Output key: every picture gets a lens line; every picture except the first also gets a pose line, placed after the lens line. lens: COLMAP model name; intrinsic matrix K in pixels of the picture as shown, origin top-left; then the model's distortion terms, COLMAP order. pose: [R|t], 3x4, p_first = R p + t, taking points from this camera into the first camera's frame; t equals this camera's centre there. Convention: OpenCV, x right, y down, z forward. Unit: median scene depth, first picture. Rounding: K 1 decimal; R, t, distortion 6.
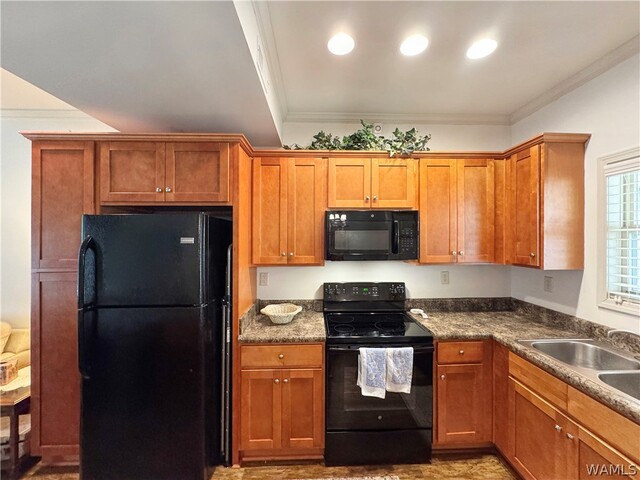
lens RADIAL K [[270.1, 0, 315.1], [0, 270.1, 236.6], [0, 0, 1]] dist [-0.008042, 0.001334]
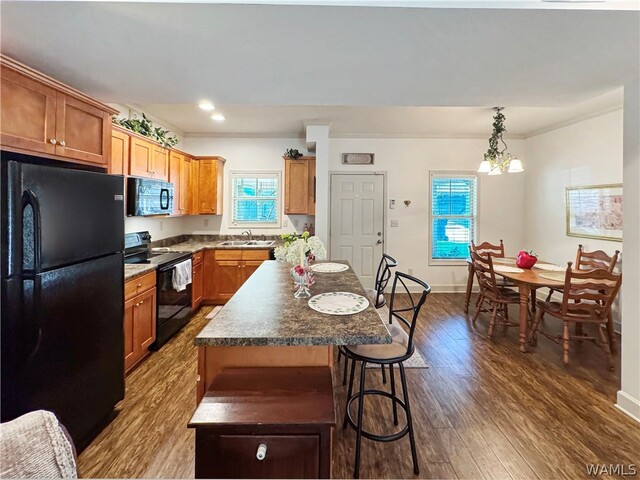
lens RADIAL K [[270.1, 0, 317.8], [0, 270.1, 200.3], [0, 0, 1]] dist [-0.008042, 0.001334]
pose [[0.031053, 0.018162, 0.999353, -1.385811], [-0.004679, 0.999827, -0.018025, 0.037642], [-0.999507, -0.004116, 0.031133, 0.065769]]
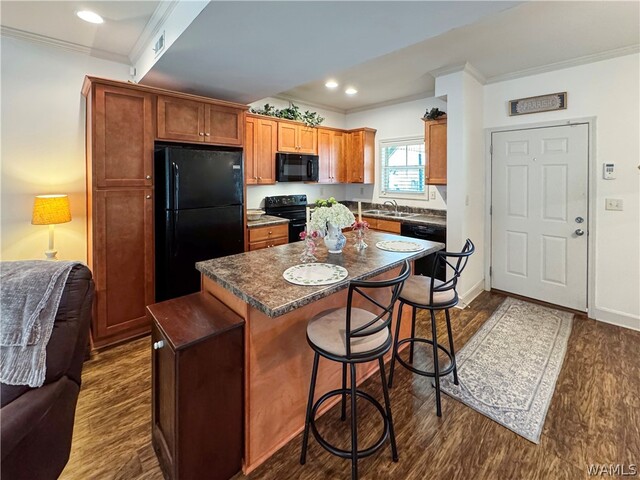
lens RADIAL K [[280.9, 0, 319.4], [0, 280.9, 174.8], [0, 0, 1]] dist [-0.002281, 0.001184]
pose [[0.753165, 0.007552, 0.657788, -1.064969], [-0.006191, 0.999971, -0.004392, 0.057815], [-0.657802, -0.000765, 0.753190, -0.603175]]
